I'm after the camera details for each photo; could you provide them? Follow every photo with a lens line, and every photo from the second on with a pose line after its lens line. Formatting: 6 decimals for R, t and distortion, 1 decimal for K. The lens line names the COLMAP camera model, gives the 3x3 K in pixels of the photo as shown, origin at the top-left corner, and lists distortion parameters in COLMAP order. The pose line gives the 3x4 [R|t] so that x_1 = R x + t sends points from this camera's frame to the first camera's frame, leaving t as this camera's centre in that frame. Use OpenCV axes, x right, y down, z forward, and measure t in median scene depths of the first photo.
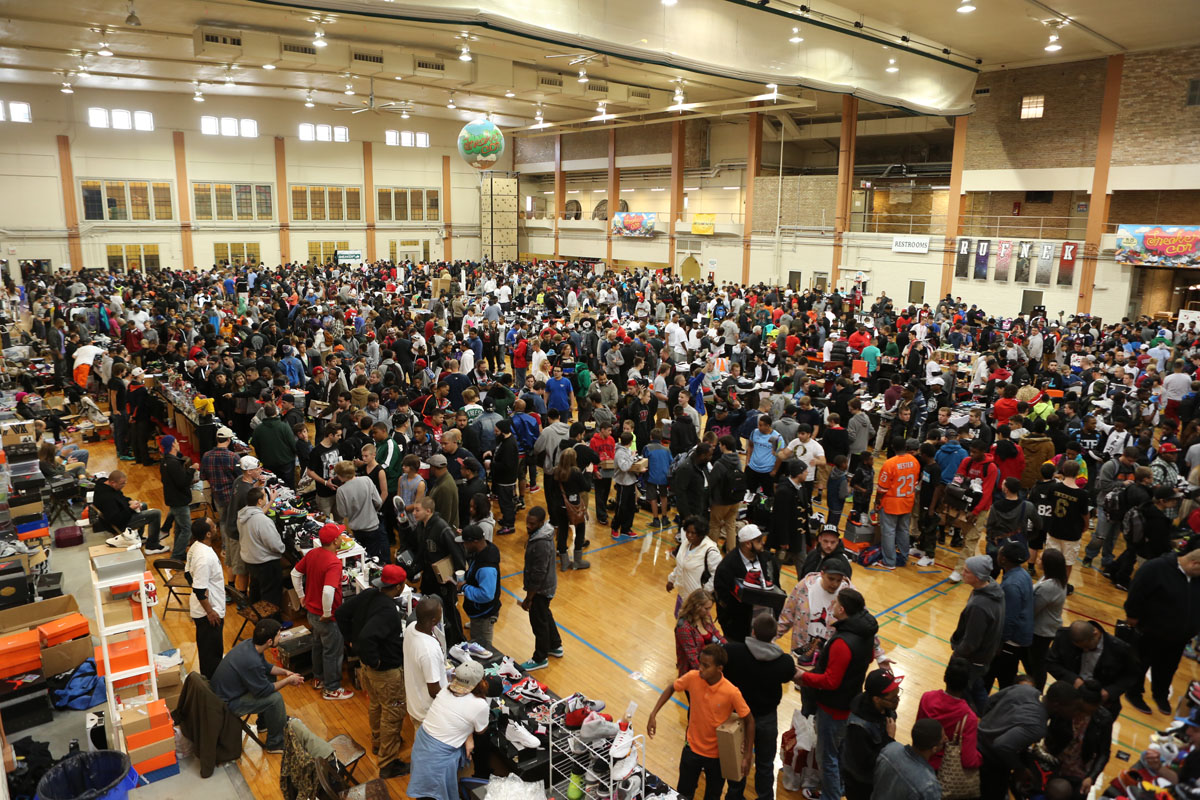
lens RADIAL K [[820.8, 0, 599.6], [0, 820.8, 398.6], [0, 0, 1]] dist [-0.106567, 0.076007]
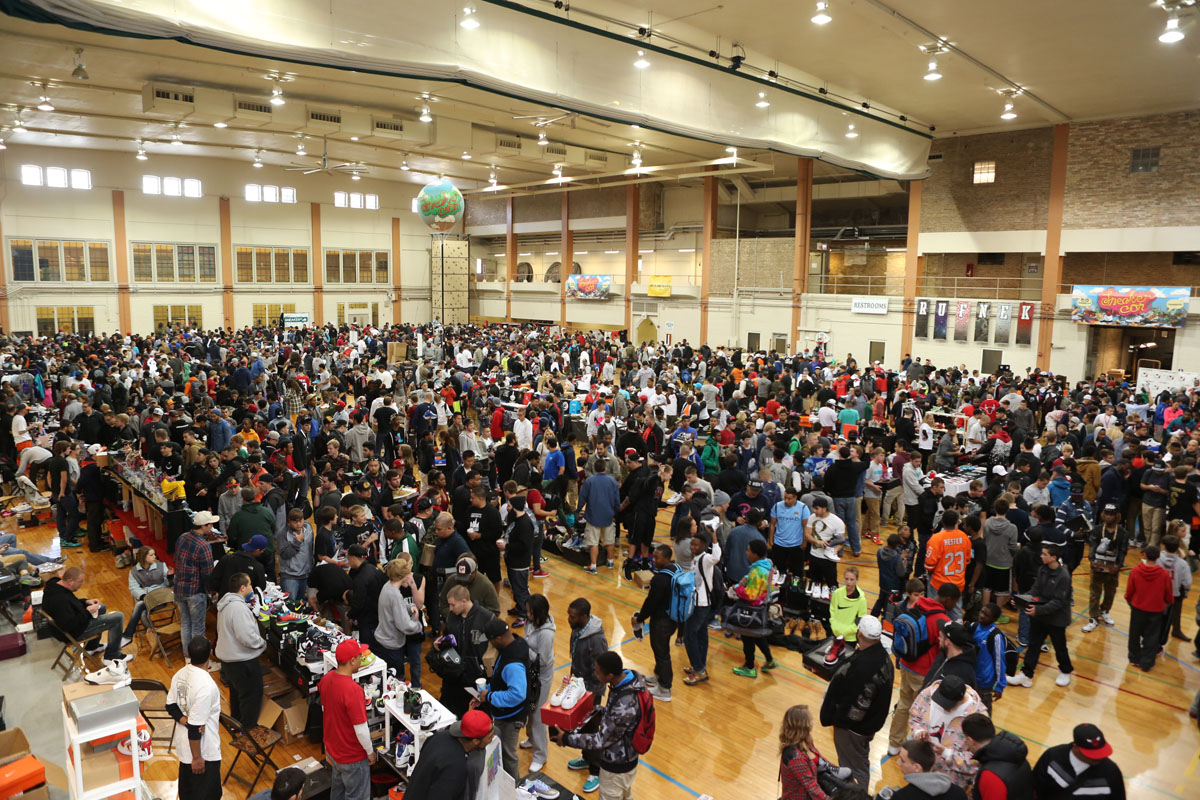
lens RADIAL K [[820.6, 0, 598.9], [0, 820.6, 398.2], [0, 0, 1]] dist [-0.105546, 0.074234]
pose [[0.997253, -0.010137, 0.073368, -0.029433], [0.015578, 0.997138, -0.073975, -0.006240], [-0.072408, 0.074914, 0.994558, 0.027272]]
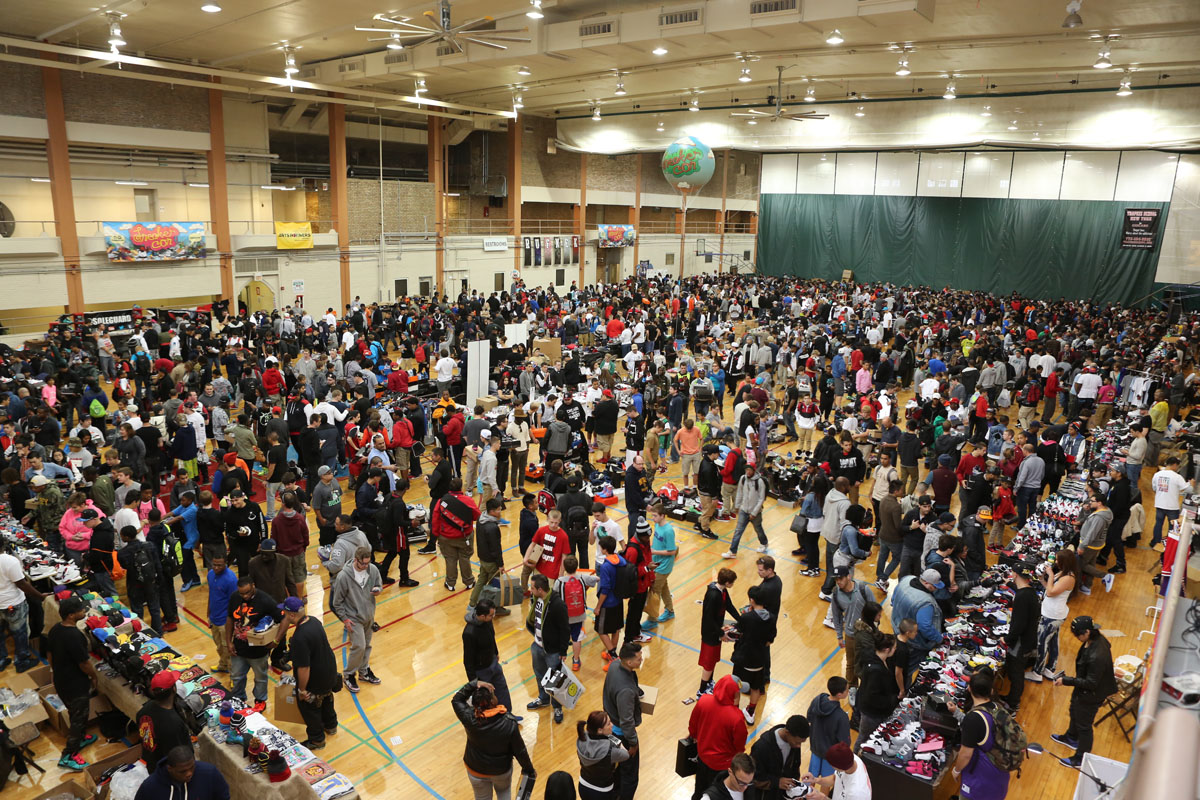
lens RADIAL K [[820.8, 0, 599.6], [0, 820.8, 398.6], [0, 0, 1]] dist [-0.106567, 0.076007]
pose [[-0.226333, -0.237123, 0.944746, -0.933652], [0.181051, 0.942772, 0.280002, -0.308052], [-0.957076, 0.234421, -0.170449, 1.192050]]
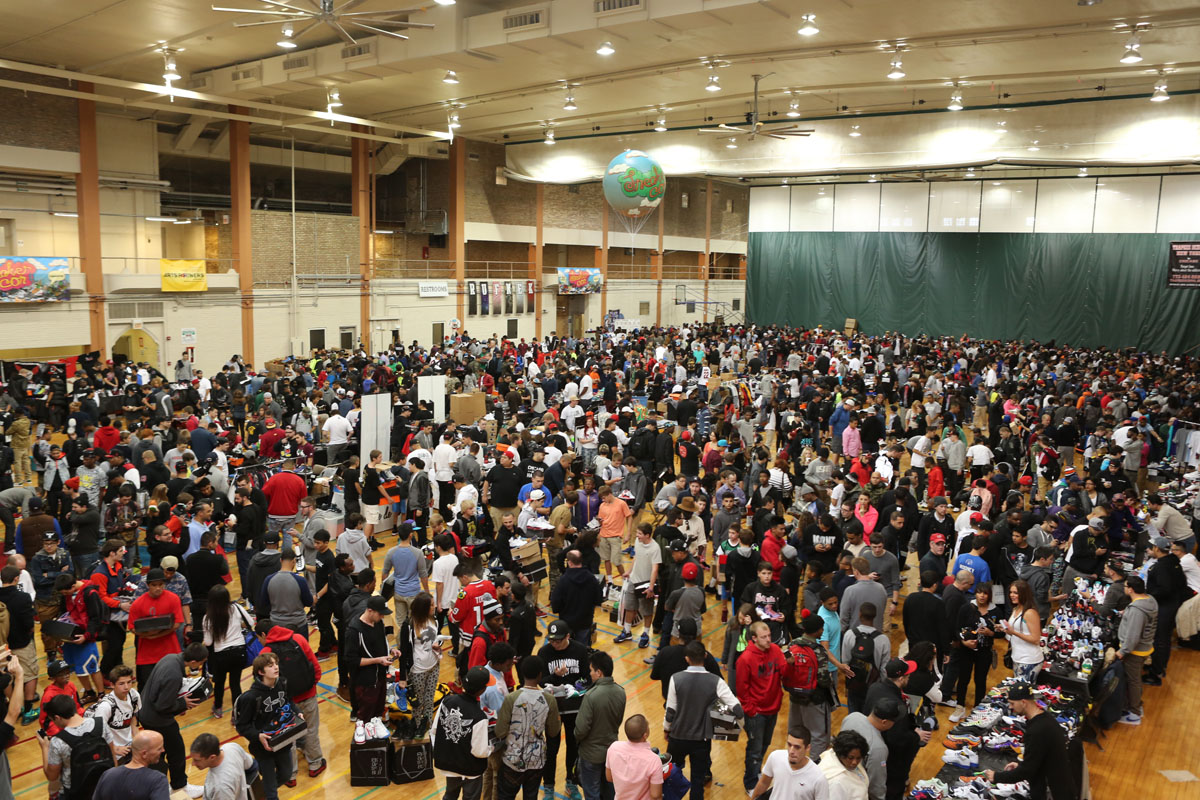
lens RADIAL K [[934.3, 0, 599.4], [0, 934.3, 397.0], [0, 0, 1]] dist [-0.096964, 0.094332]
pose [[-0.242910, -0.155550, 0.957496, -0.892848], [0.184229, 0.961698, 0.202970, -0.279369], [-0.952394, 0.225702, -0.204950, 1.148025]]
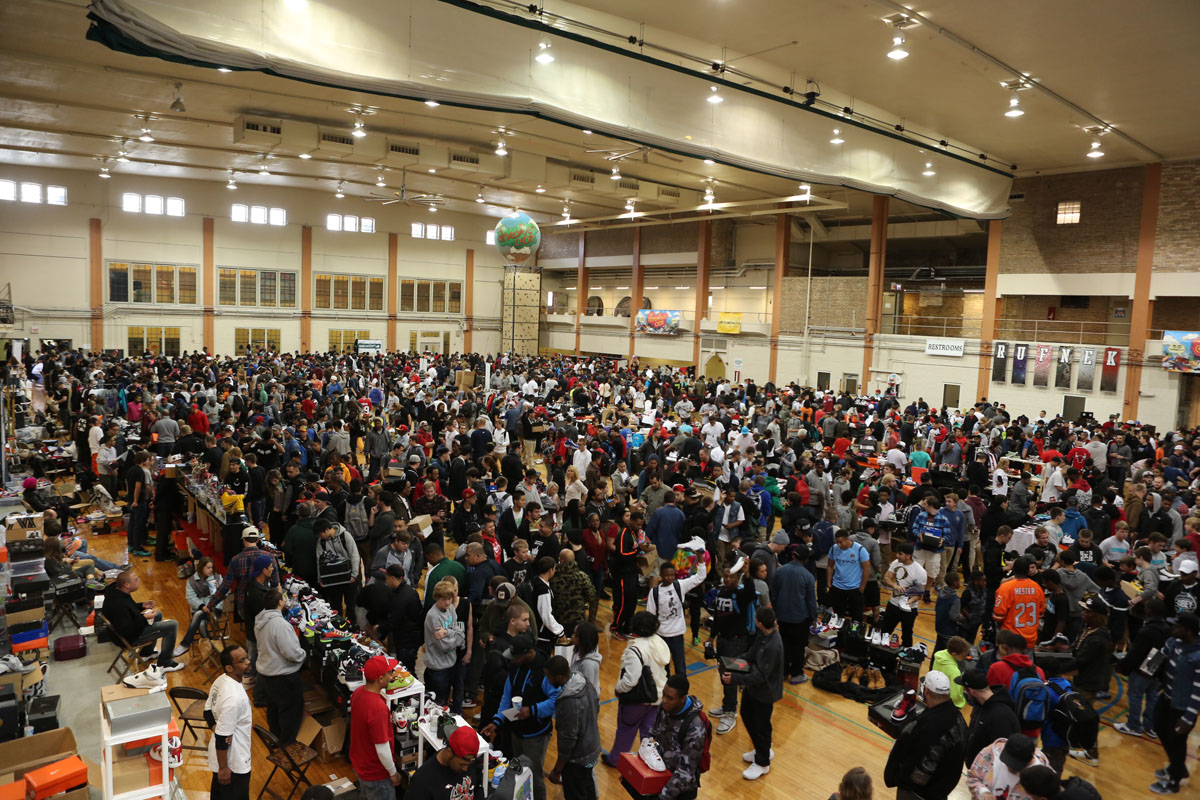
lens RADIAL K [[820.6, 0, 598.9], [0, 820.6, 398.2], [0, 0, 1]] dist [-0.105546, 0.074234]
pose [[0.999633, 0.025021, -0.010387, -0.025209], [-0.026065, 0.992804, -0.116884, -0.004210], [0.007388, 0.117112, 0.993091, 0.031397]]
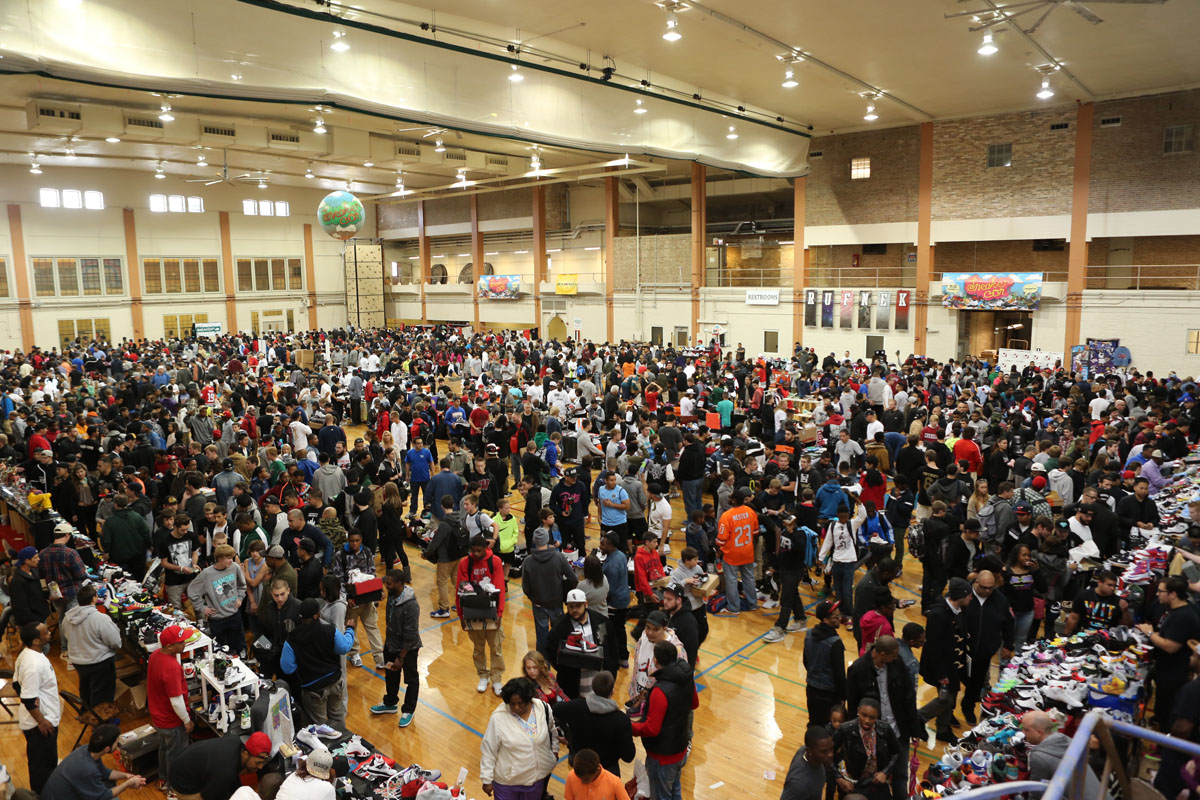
lens RADIAL K [[820.6, 0, 598.9], [0, 820.6, 398.2], [0, 0, 1]] dist [-0.105546, 0.074234]
pose [[0.987898, -0.051085, 0.146449, 0.012206], [0.061047, 0.996058, -0.064354, -0.004143], [-0.142584, 0.072516, 0.987123, -0.013943]]
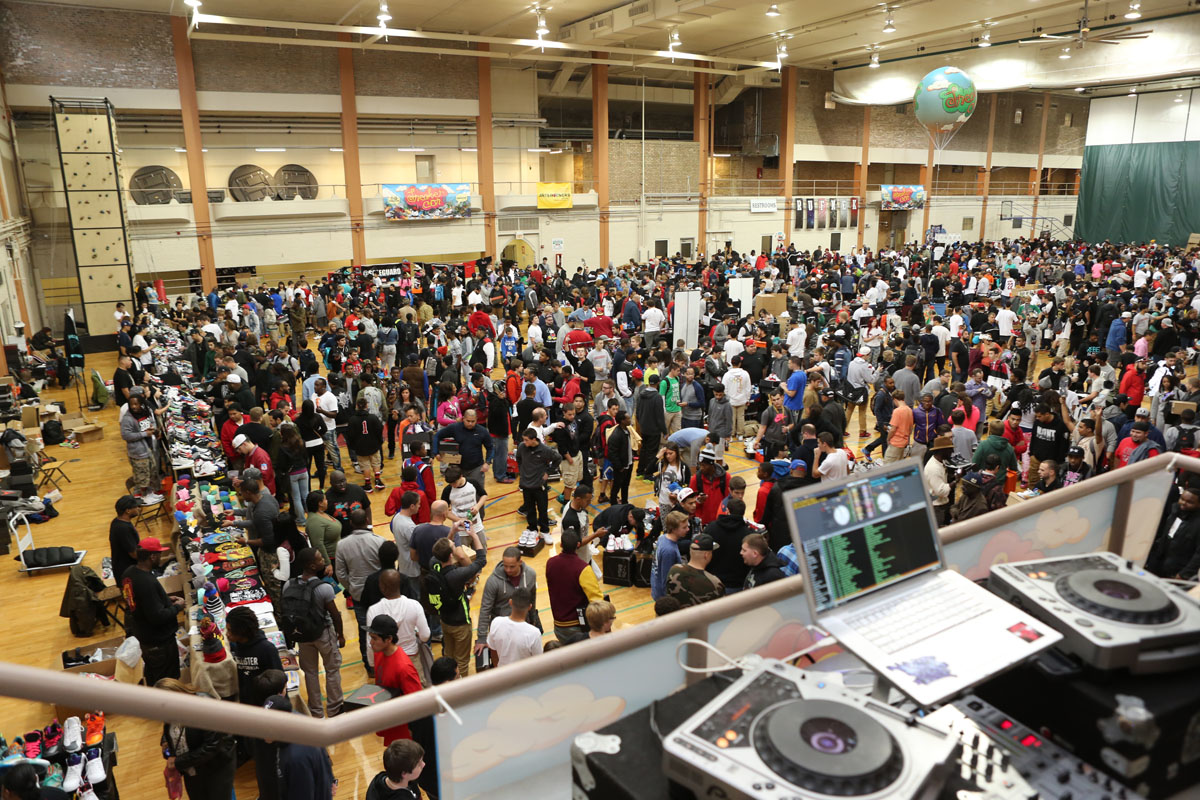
lens RADIAL K [[820.8, 0, 599.6], [0, 820.8, 398.6], [0, 0, 1]] dist [-0.106567, 0.076007]
pose [[0.148032, -0.266050, 0.952525, -0.911955], [0.222874, 0.947335, 0.229963, -0.267251], [-0.963542, 0.178251, 0.199531, 1.116313]]
